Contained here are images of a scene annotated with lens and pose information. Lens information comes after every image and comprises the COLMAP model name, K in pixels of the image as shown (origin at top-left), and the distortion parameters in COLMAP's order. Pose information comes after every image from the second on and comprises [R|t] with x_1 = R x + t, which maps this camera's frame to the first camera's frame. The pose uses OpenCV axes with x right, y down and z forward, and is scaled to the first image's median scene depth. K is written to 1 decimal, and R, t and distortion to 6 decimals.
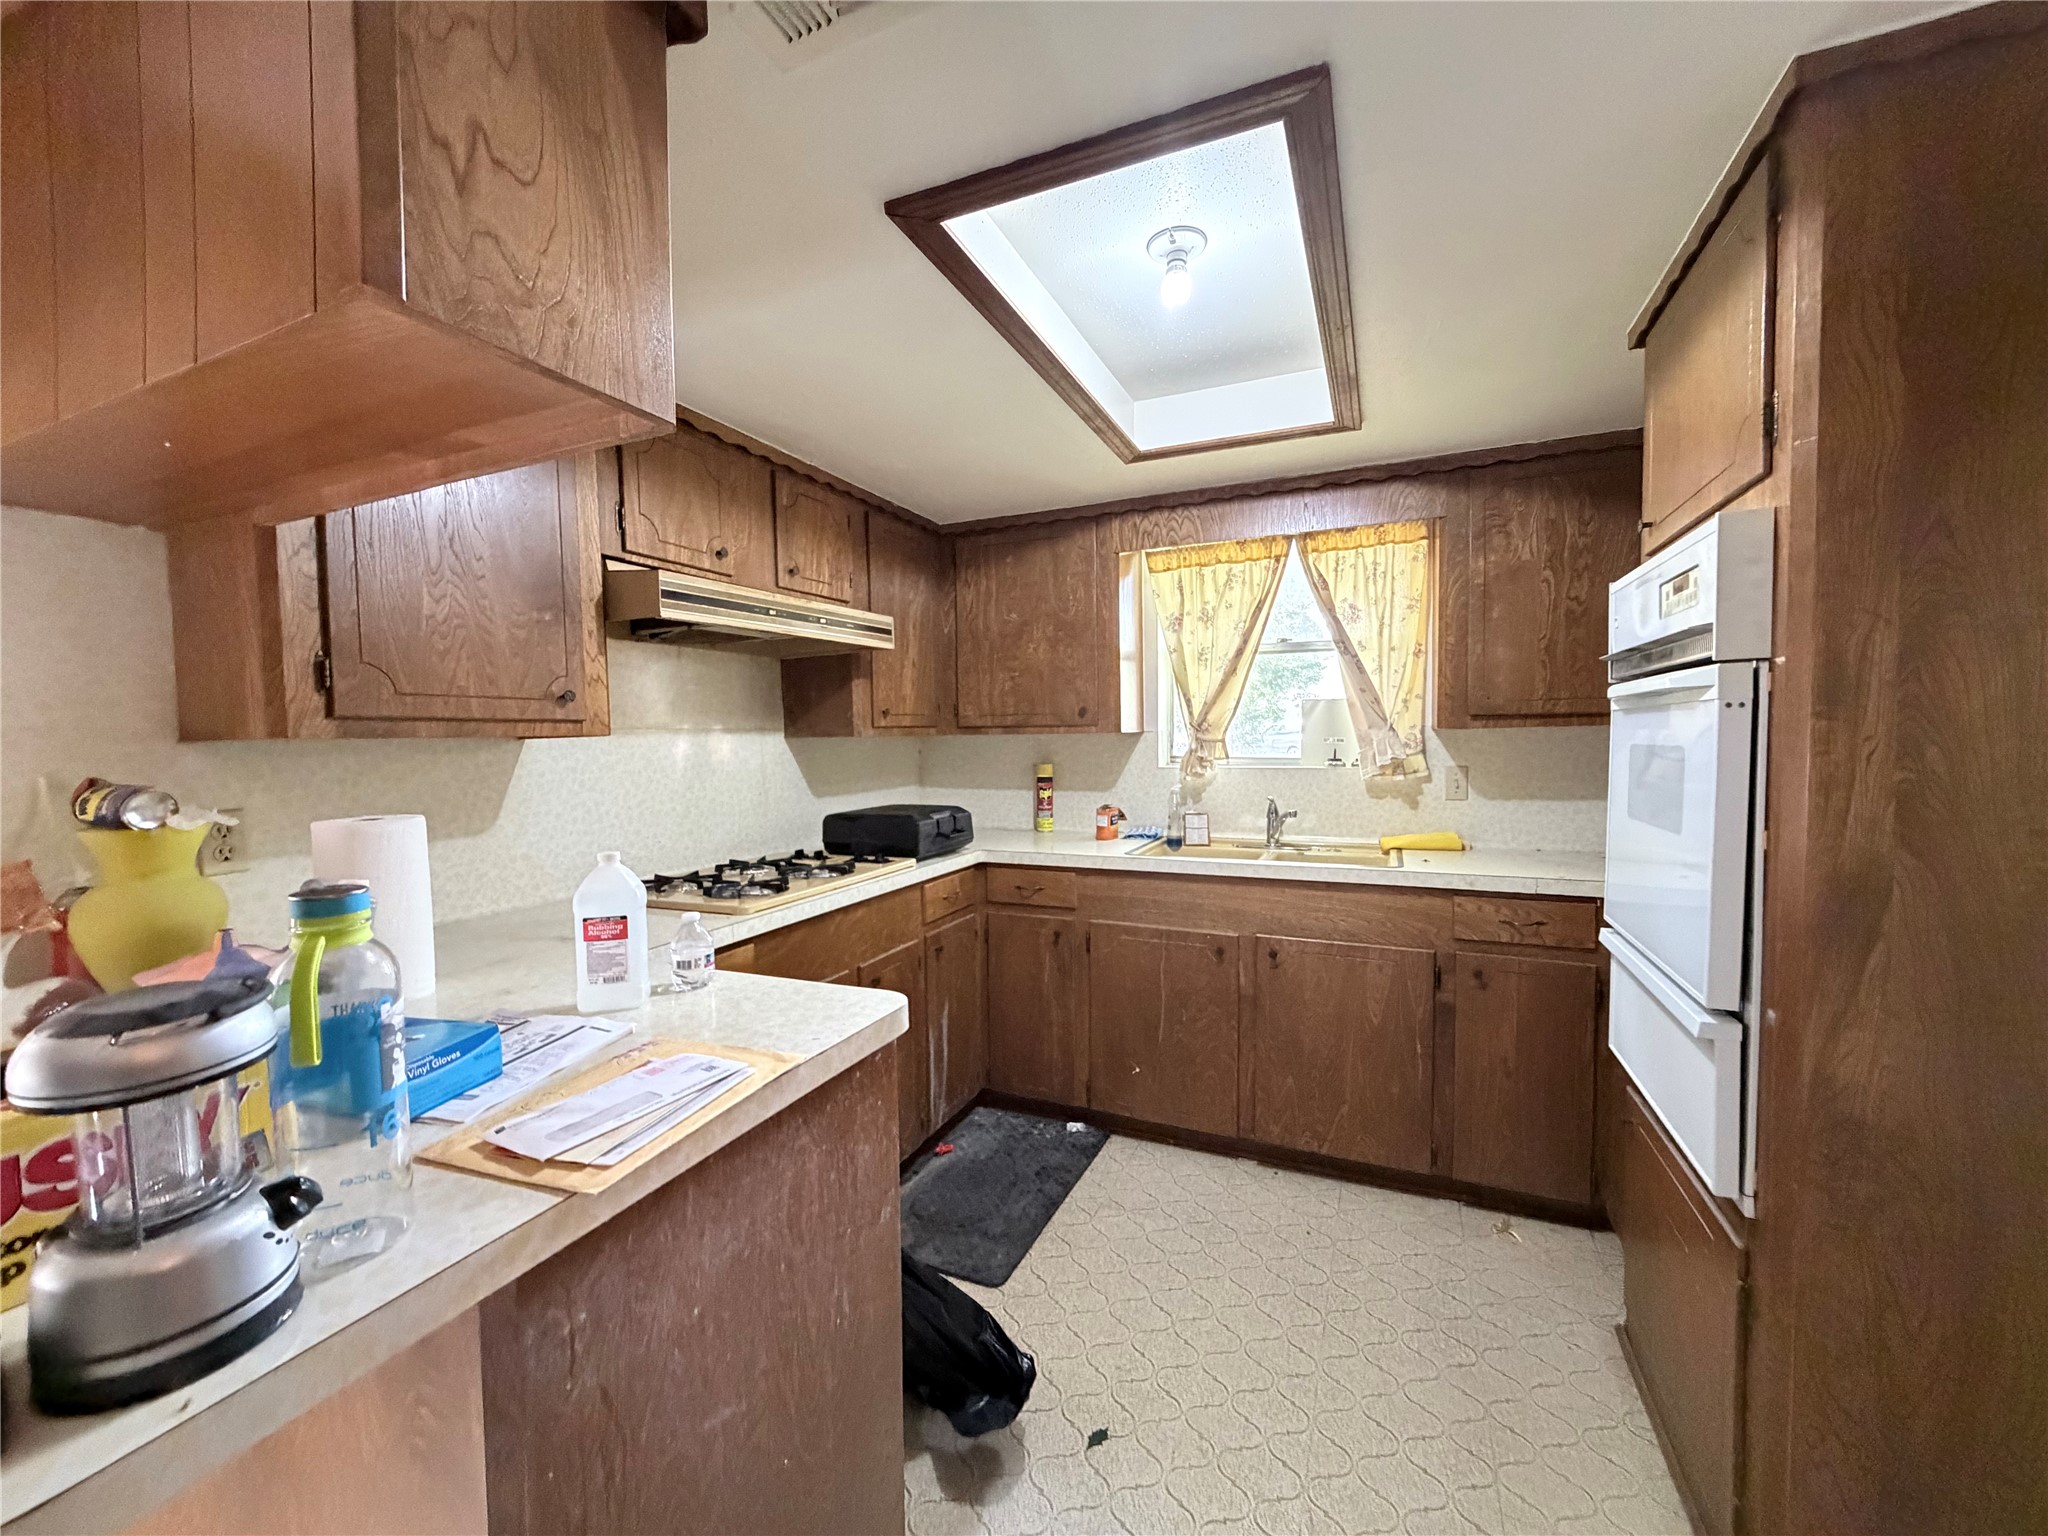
lens RADIAL K [[811.4, 0, 1023.3], [0, 811.4, 770.5], [0, 0, 1]] dist [-0.003910, 0.001111]
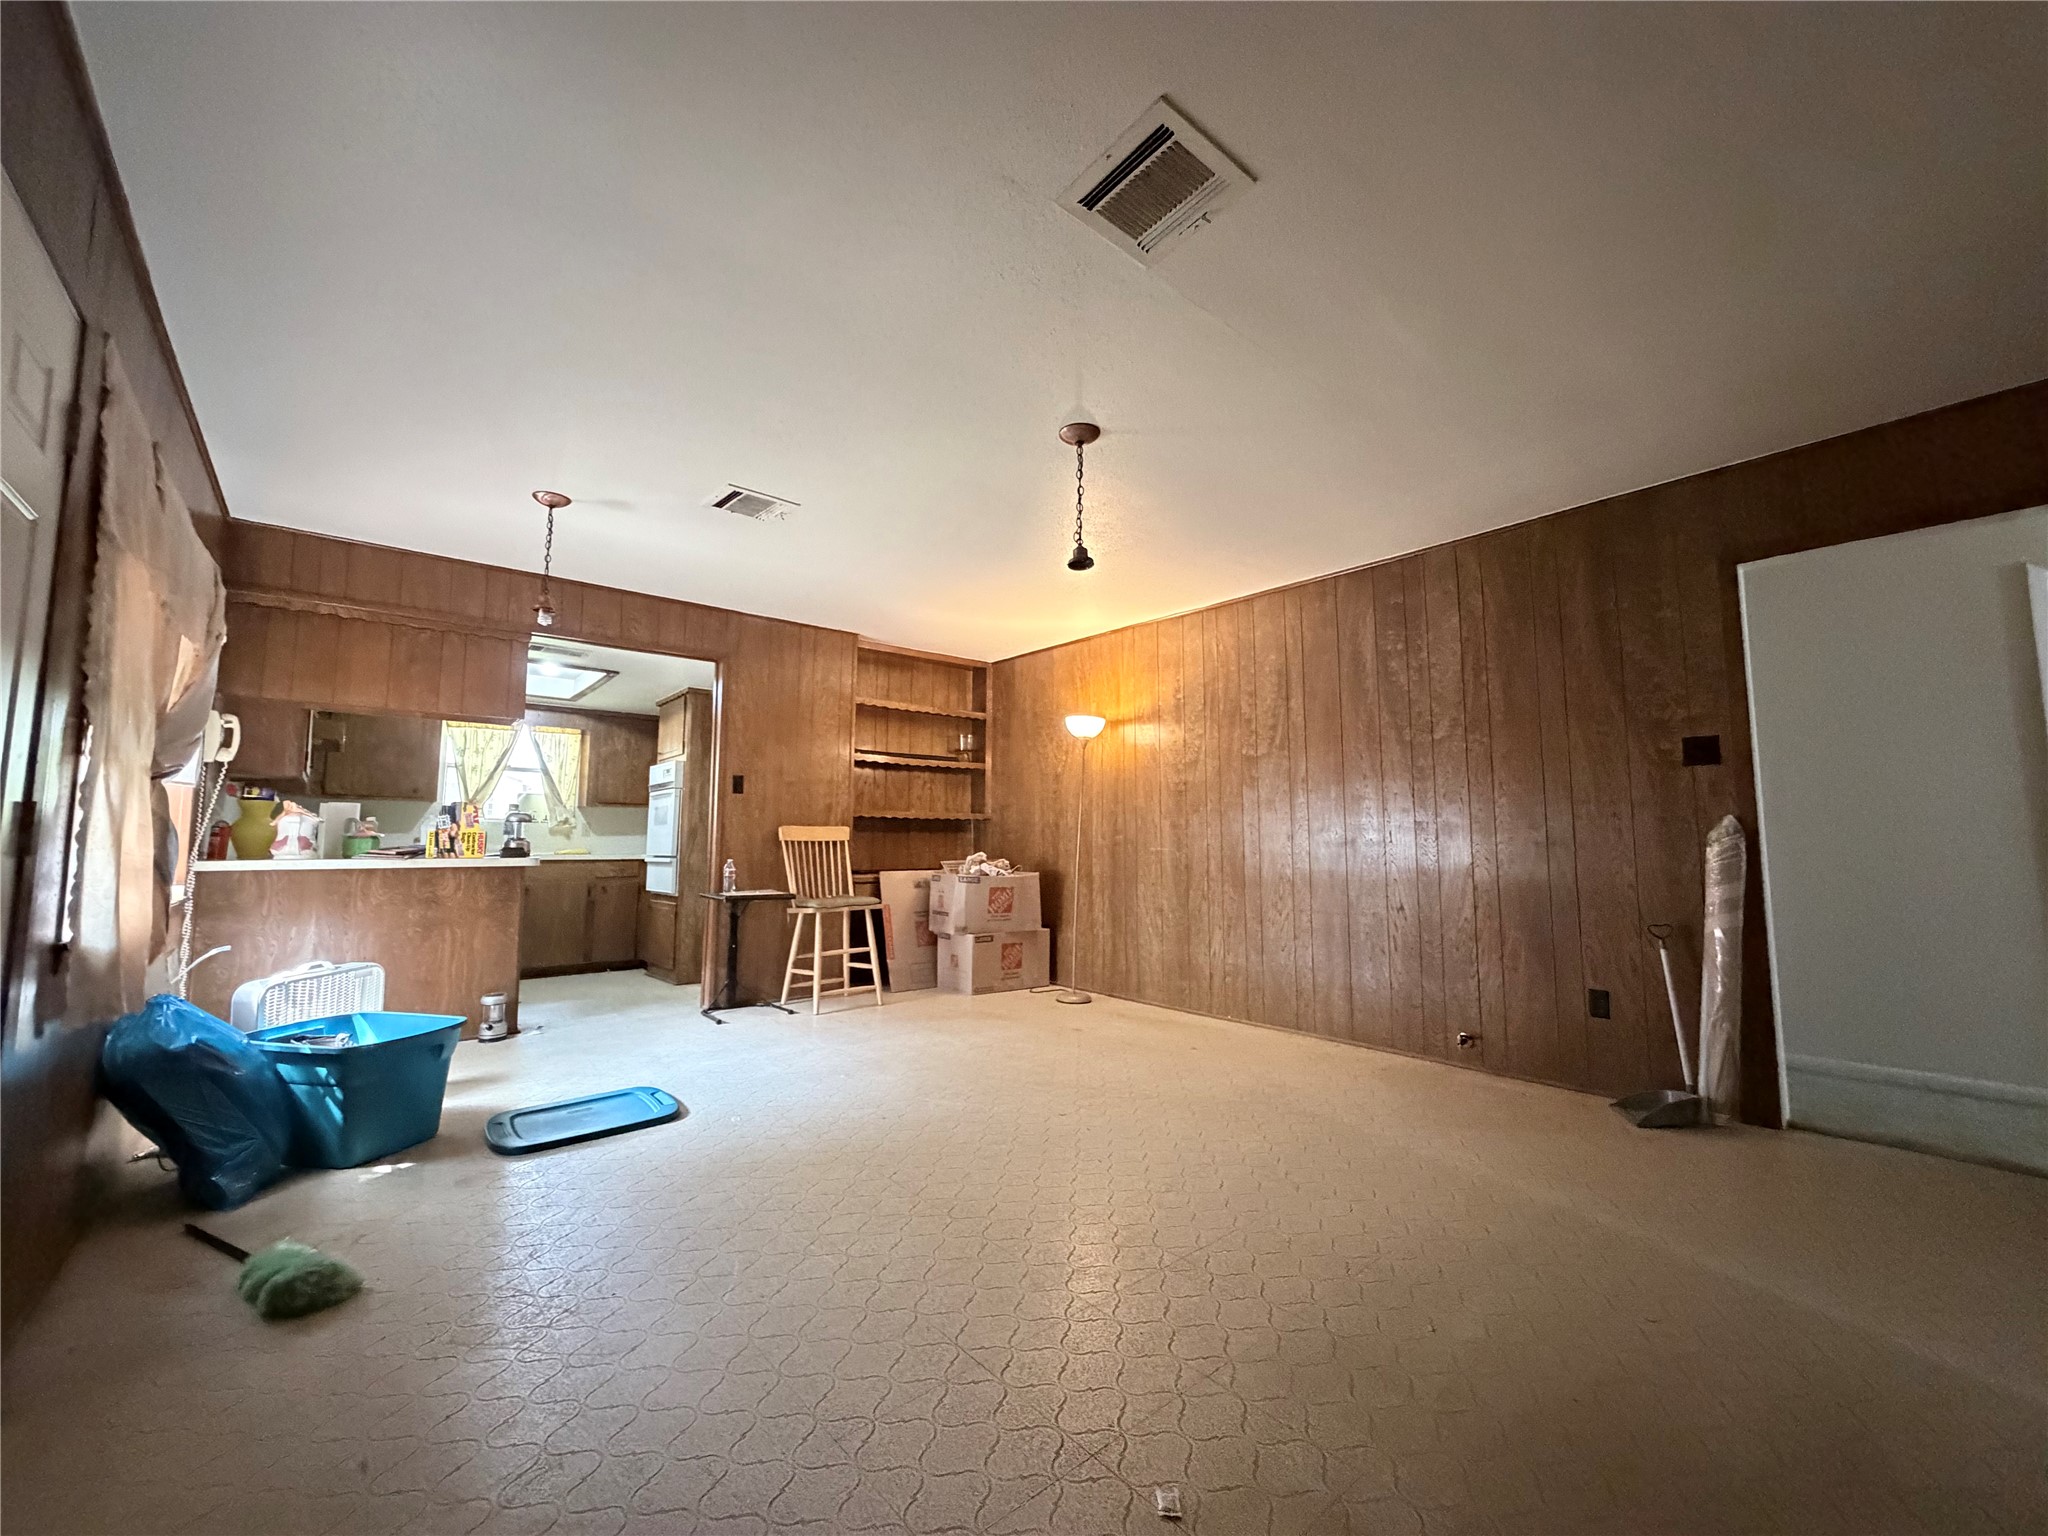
lens RADIAL K [[811.4, 0, 1020.5], [0, 811.4, 776.1], [0, 0, 1]] dist [-0.003910, 0.001111]
pose [[0.429872, 0.094360, 0.897946, -1.346764], [0.031979, 0.992309, -0.119585, 0.225528], [-0.902323, 0.080122, 0.423548, -1.510189]]
